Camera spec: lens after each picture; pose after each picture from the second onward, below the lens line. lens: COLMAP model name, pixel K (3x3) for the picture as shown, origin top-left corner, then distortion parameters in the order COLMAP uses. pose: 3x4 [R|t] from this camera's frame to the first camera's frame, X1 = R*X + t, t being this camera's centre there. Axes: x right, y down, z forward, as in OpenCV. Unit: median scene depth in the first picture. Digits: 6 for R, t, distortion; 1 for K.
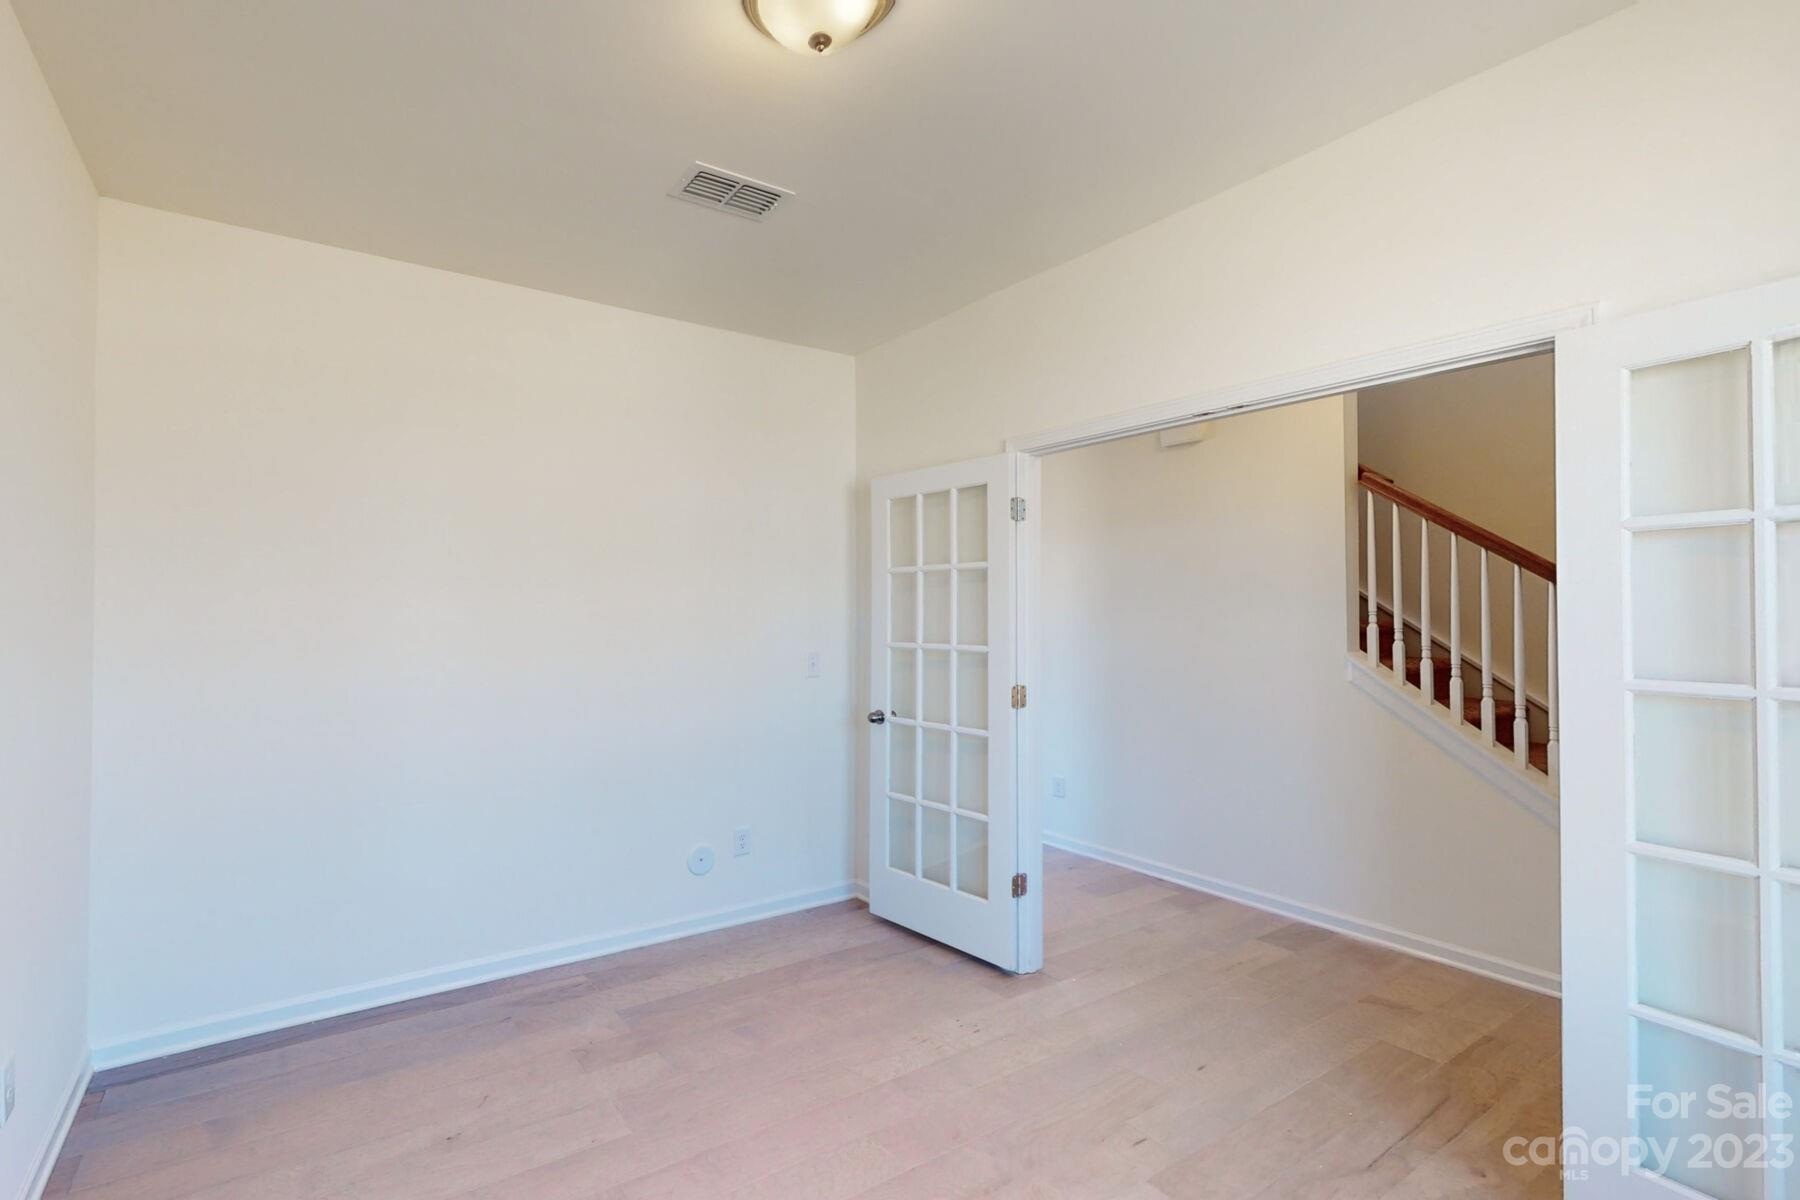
lens RADIAL K [[803.6, 0, 906.4], [0, 803.6, 606.1], [0, 0, 1]] dist [0.002364, -0.000313]
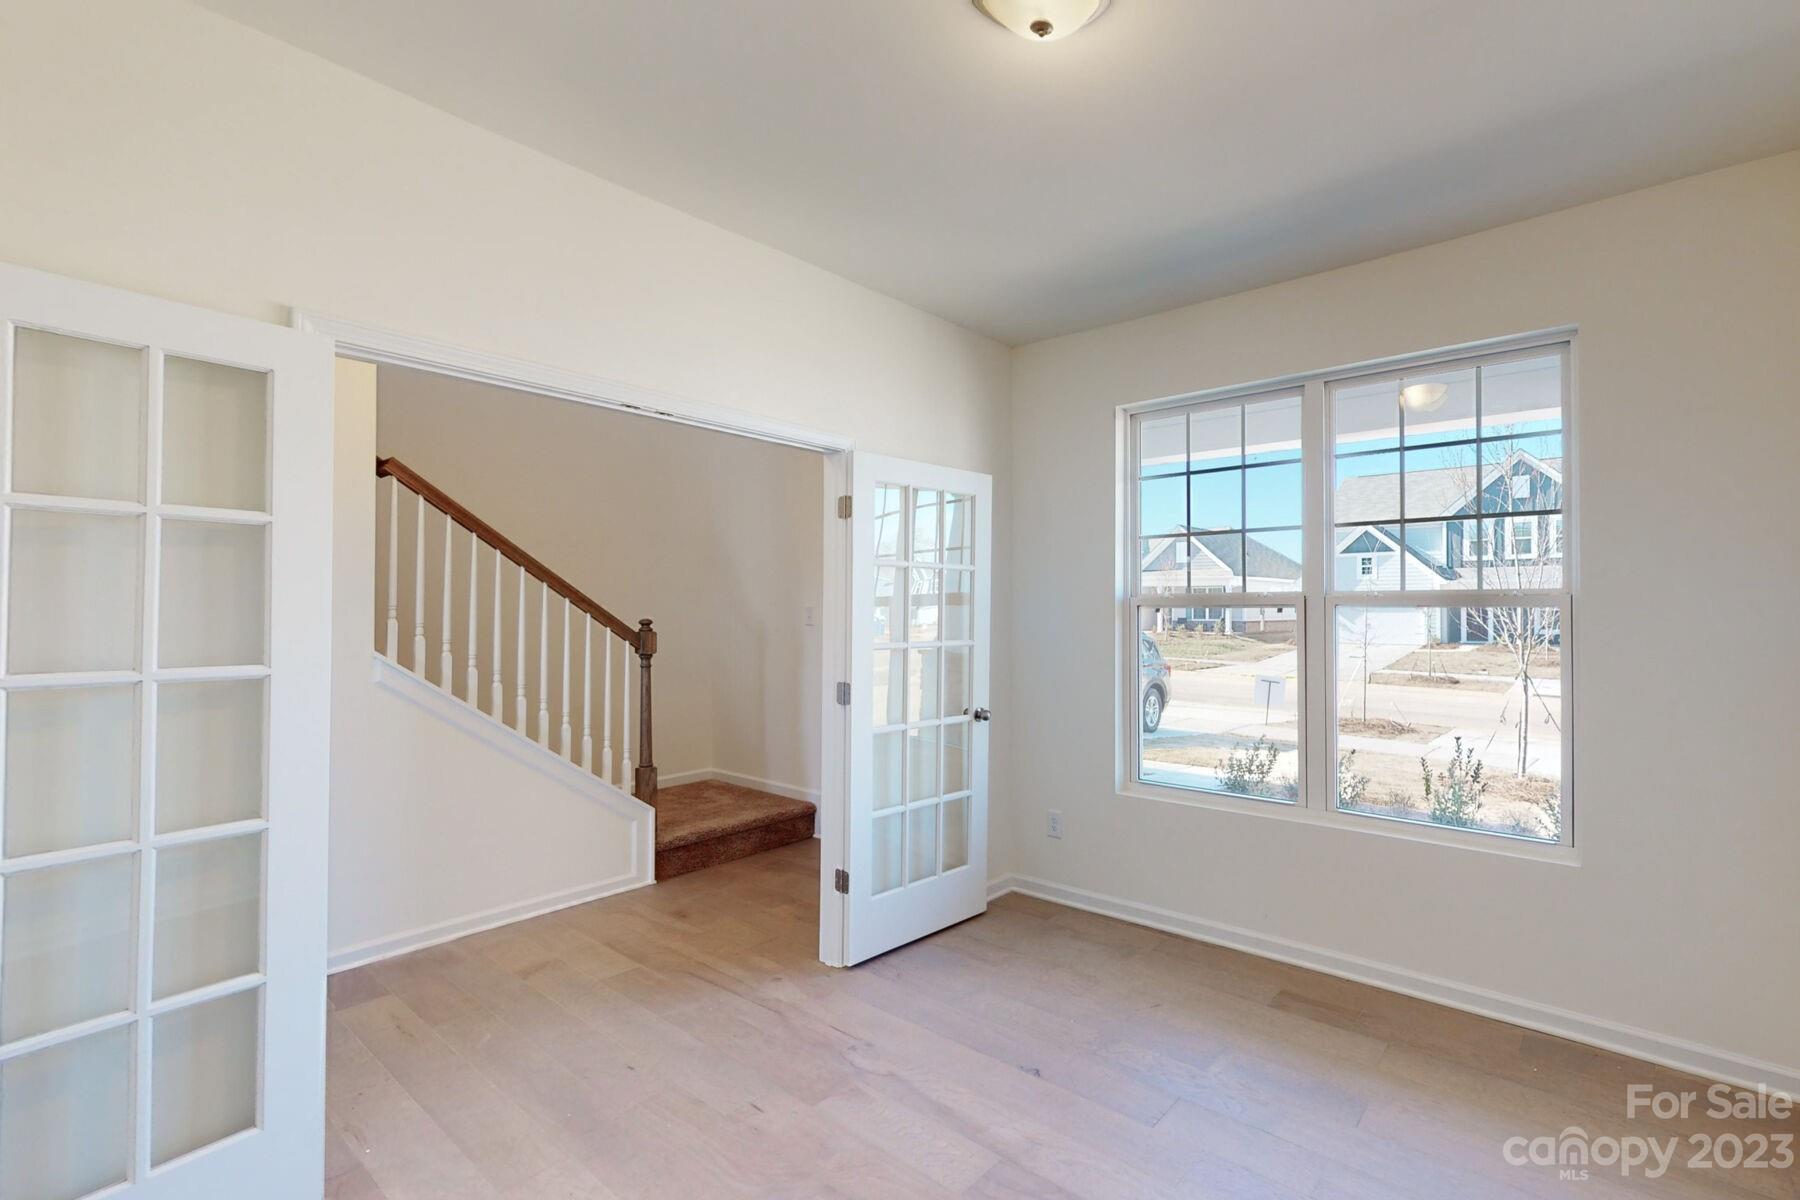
lens RADIAL K [[803.6, 0, 911.6], [0, 803.6, 600.2], [0, 0, 1]] dist [0.002364, -0.000313]
pose [[-0.176707, 0.010151, 0.984211, -0.543846], [-0.016341, 0.999779, -0.013245, 0.005617], [-0.984128, -0.018423, -0.176502, 0.682033]]
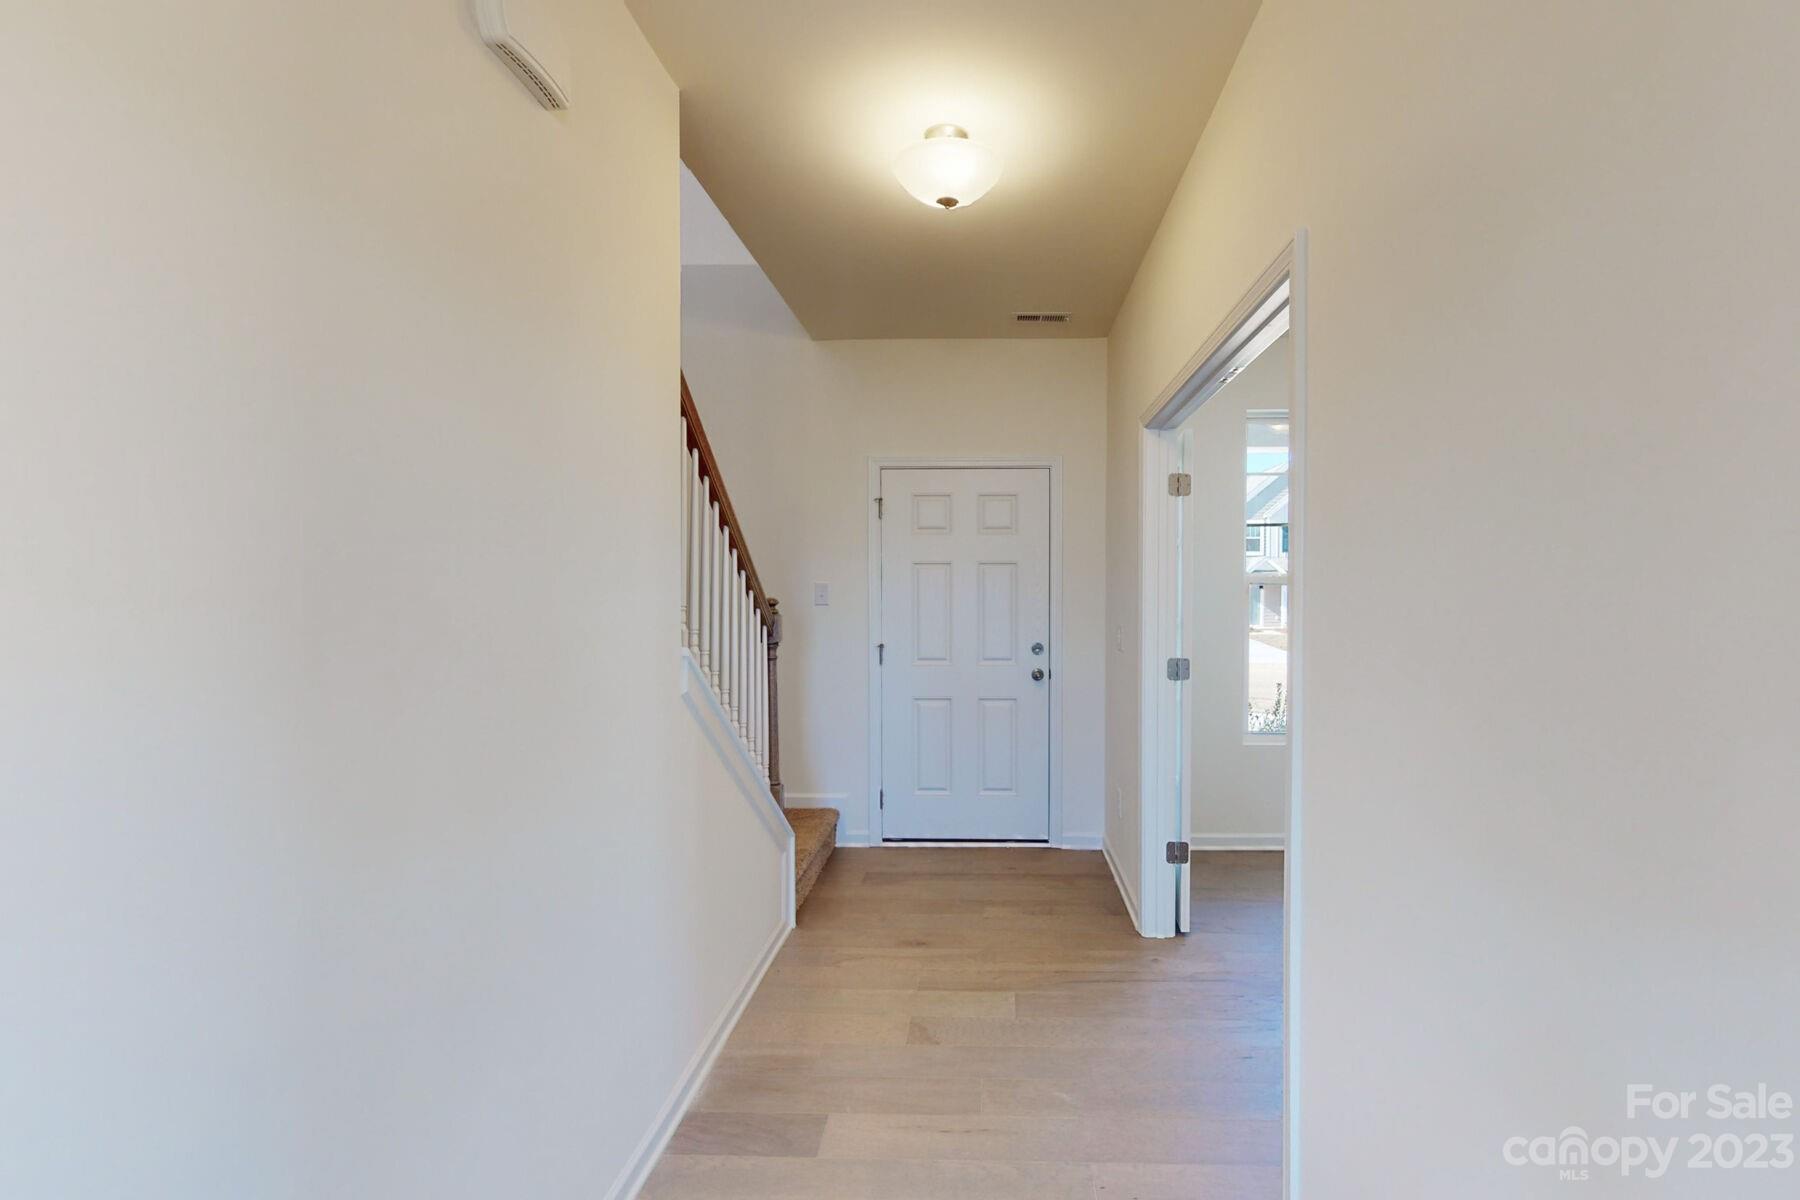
lens RADIAL K [[862.8, 0, 917.1], [0, 862.8, 599.9], [0, 0, 1]] dist [0.001699, 0.000571]
pose [[-0.737613, -0.011785, 0.675121, -0.024887], [-0.015755, 0.999876, 0.000240, 0.025921], [-0.675040, -0.010460, -0.737707, 1.646463]]
